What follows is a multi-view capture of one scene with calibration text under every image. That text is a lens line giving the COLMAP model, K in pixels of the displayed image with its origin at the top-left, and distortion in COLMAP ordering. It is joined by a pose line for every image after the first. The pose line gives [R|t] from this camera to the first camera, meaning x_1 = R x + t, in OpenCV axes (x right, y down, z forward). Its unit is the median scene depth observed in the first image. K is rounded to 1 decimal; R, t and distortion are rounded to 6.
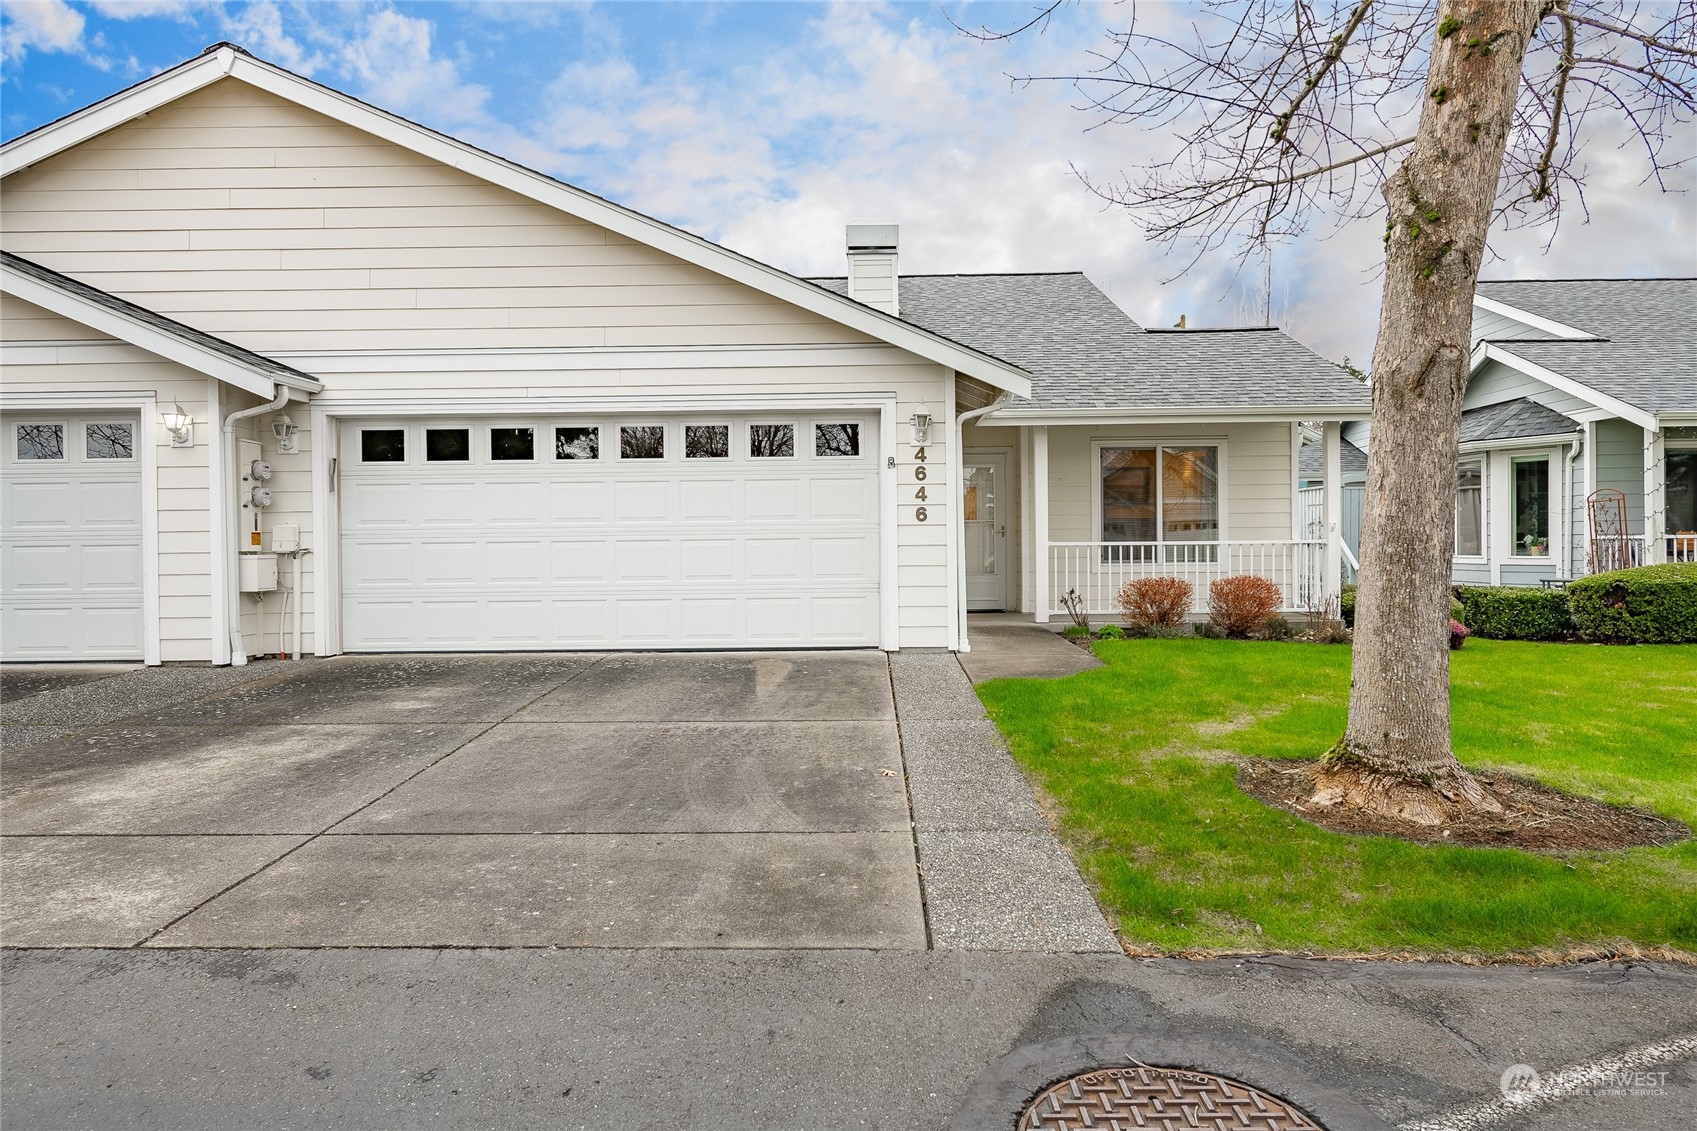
lens RADIAL K [[1154.7, 0, 848.5], [0, 1154.7, 565.5], [0, 0, 1]] dist [-0.046248, 0.000724]
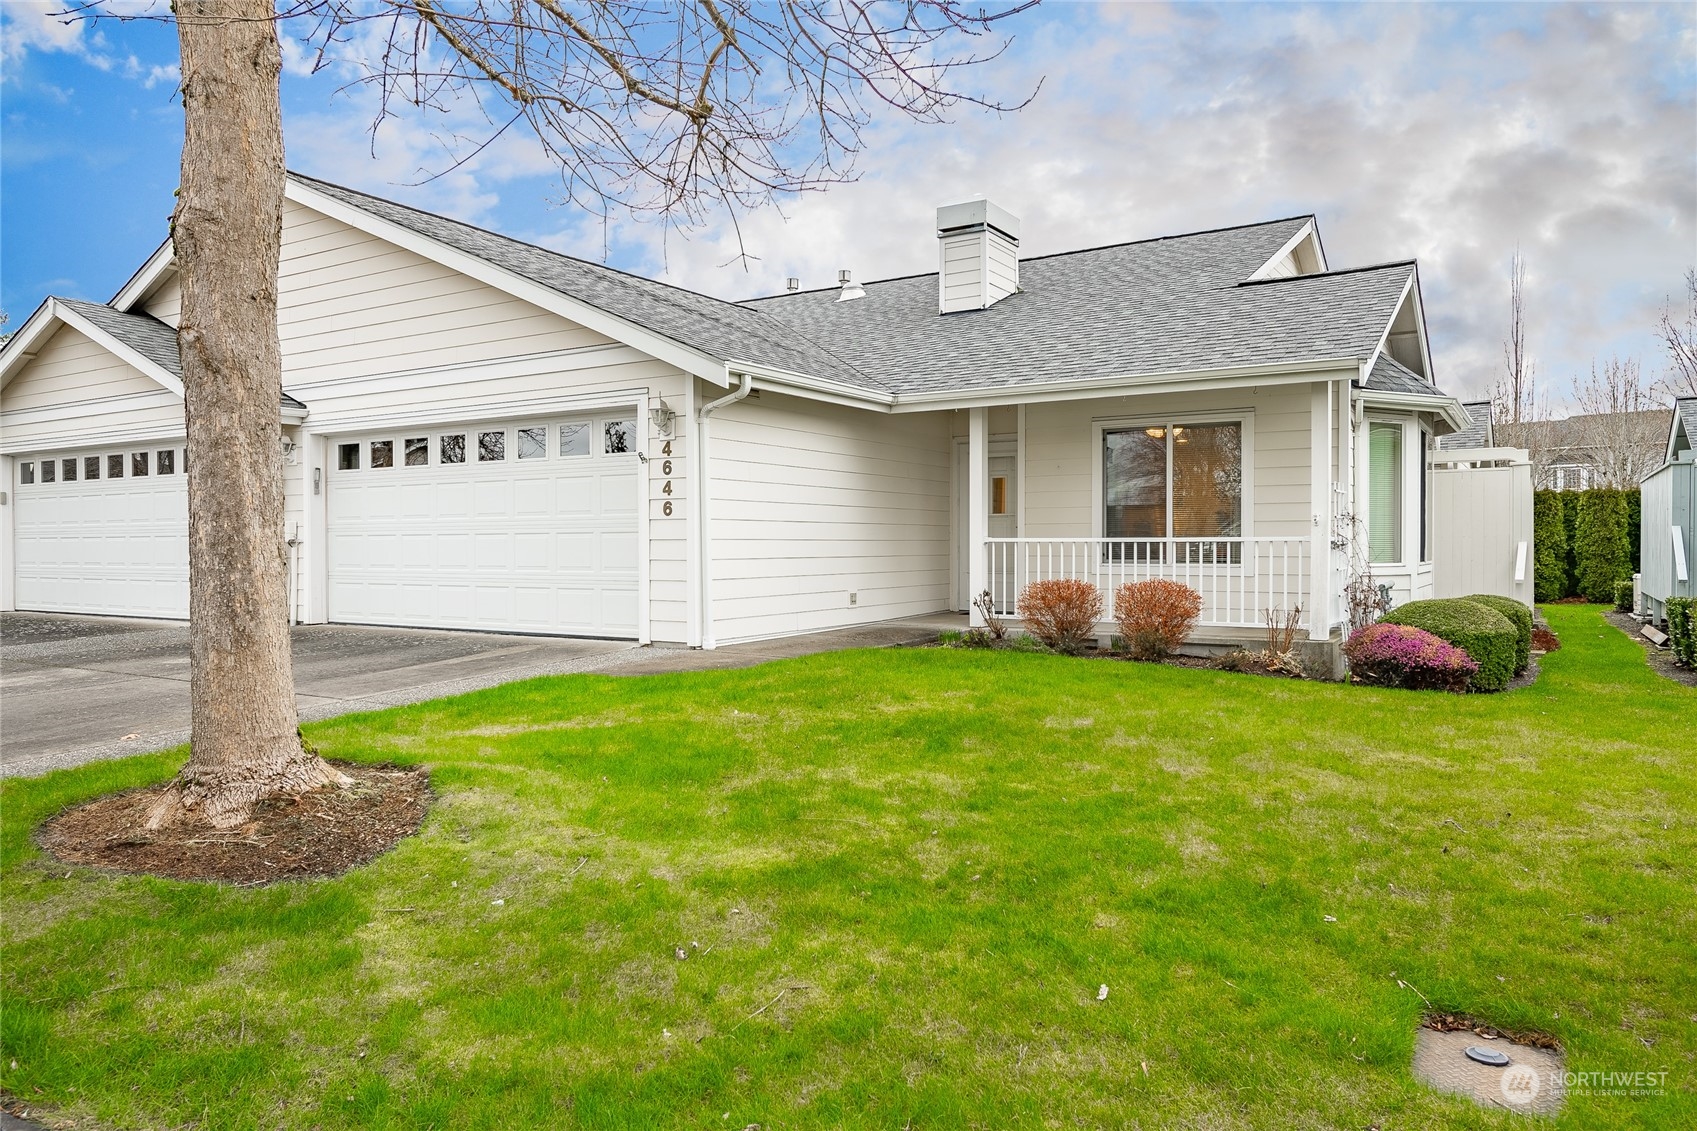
lens RADIAL K [[1154.7, 0, 848.5], [0, 1154.7, 565.5], [0, 0, 1]] dist [-0.046248, 0.000724]
pose [[0.860883, 0.016604, -0.508531, 0.497401], [-0.014685, 0.999862, 0.007786, -0.003677], [0.508590, 0.000765, 0.861008, 0.156874]]
